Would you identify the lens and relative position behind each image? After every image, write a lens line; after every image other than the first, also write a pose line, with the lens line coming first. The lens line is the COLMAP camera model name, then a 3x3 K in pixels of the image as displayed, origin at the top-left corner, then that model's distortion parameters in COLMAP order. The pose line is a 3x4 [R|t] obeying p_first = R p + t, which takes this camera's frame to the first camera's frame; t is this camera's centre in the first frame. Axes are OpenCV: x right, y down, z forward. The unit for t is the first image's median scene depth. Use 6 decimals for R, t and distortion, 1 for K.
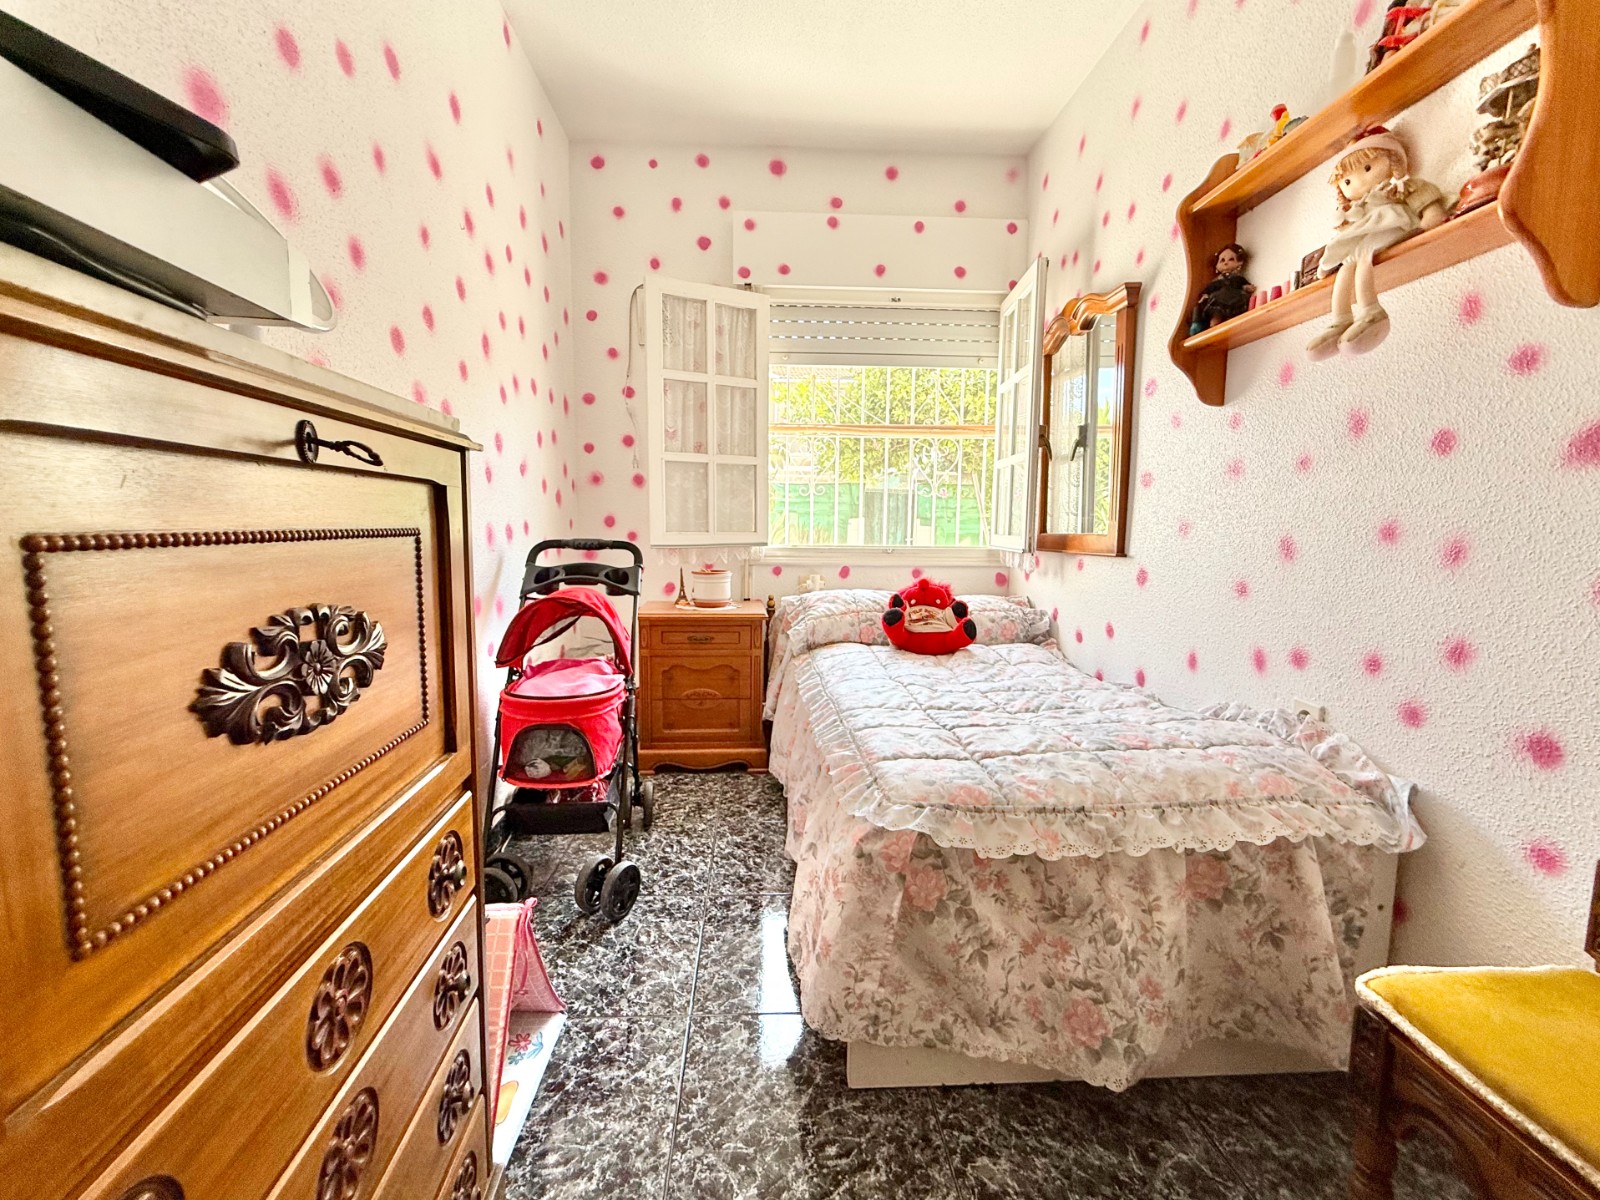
lens RADIAL K [[669.6, 0, 788.6], [0, 669.6, 599.6], [0, 0, 1]] dist [0.000608, -0.000372]
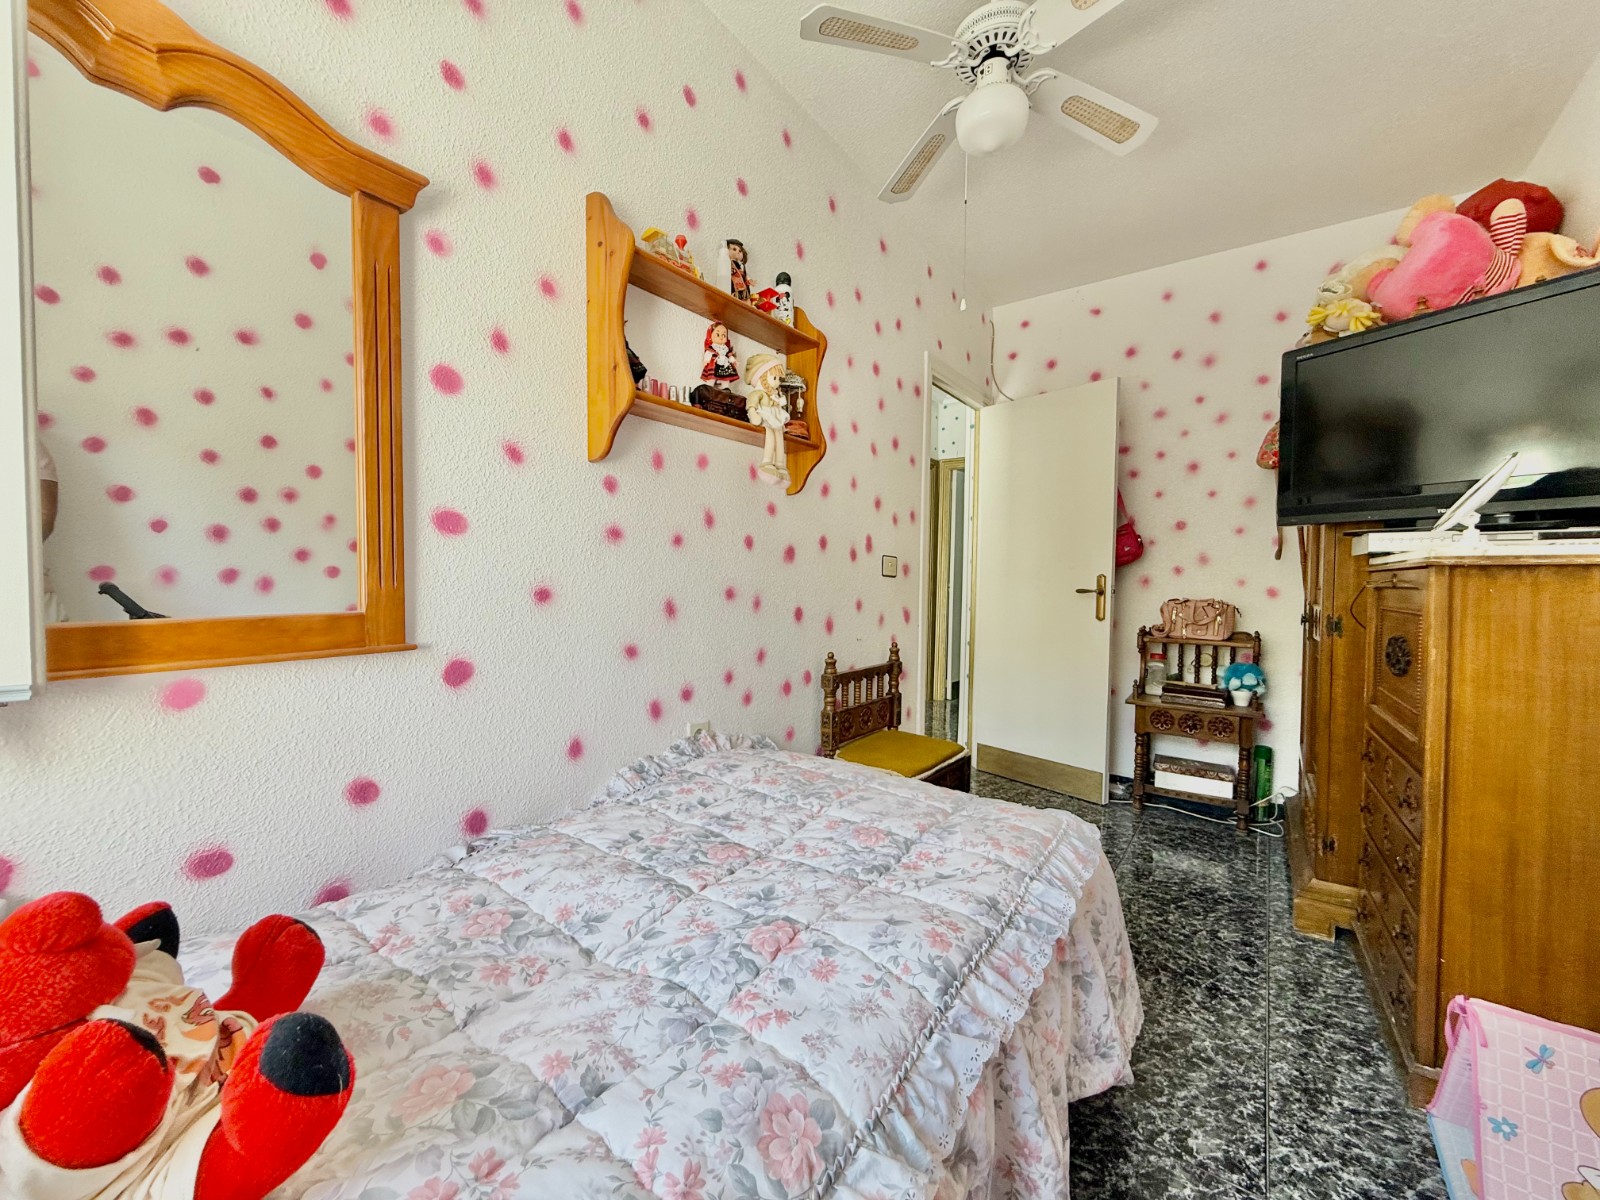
lens RADIAL K [[639.4, 0, 778.2], [0, 639.4, 598.8], [0, 0, 1]] dist [0.001139, -0.000258]
pose [[-0.767475, -0.040197, 0.639818, -0.138172], [0.052822, 0.990674, 0.125602, -0.232396], [-0.638899, 0.130193, -0.758194, 1.775182]]
